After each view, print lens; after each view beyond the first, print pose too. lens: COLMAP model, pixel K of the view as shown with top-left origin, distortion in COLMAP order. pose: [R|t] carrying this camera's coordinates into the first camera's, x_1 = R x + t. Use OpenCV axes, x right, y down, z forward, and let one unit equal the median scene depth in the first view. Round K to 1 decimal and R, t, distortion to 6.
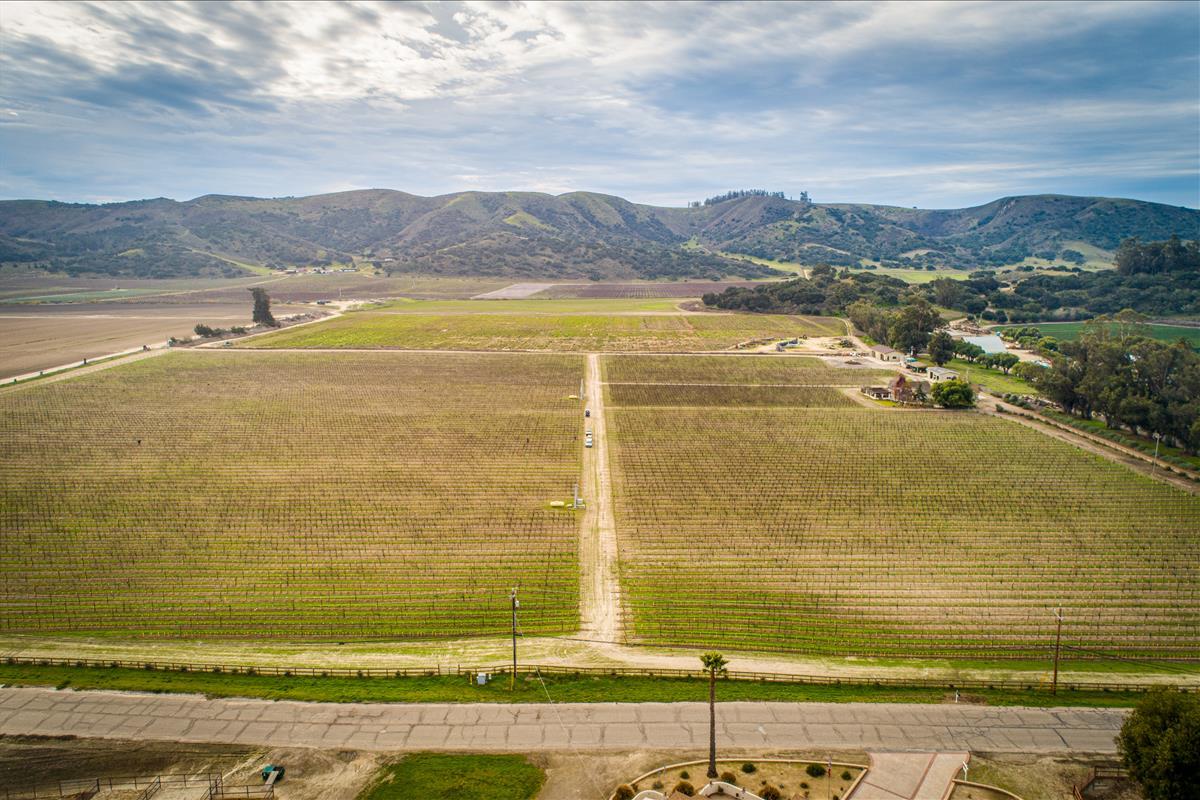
lens RADIAL K [[792.1, 0, 597.9], [0, 792.1, 343.9], [0, 0, 1]] dist [0.018906, 0.003999]
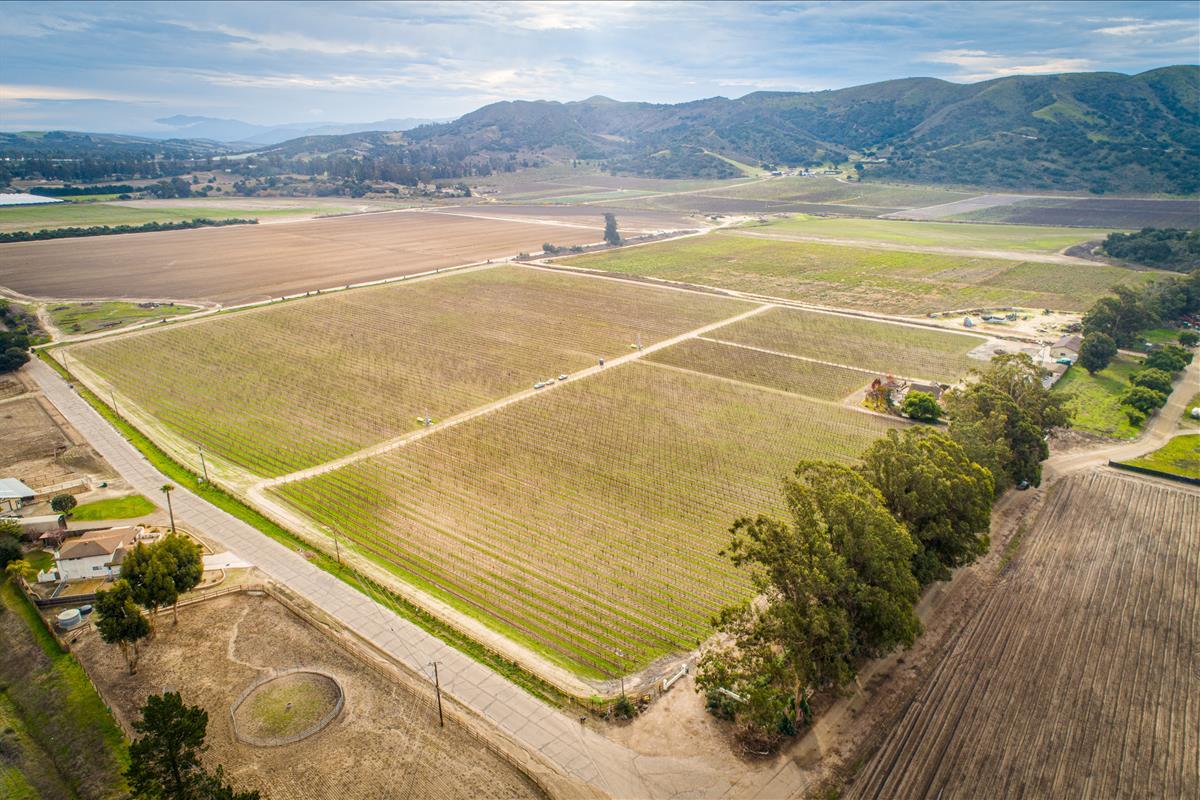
lens RADIAL K [[792.1, 0, 597.9], [0, 792.1, 343.9], [0, 0, 1]] dist [0.018906, 0.003999]
pose [[0.768654, 0.158499, -0.619718, 0.128842], [-0.068173, 0.983596, 0.167007, -0.026032], [0.636022, -0.086122, 0.766850, 0.000936]]
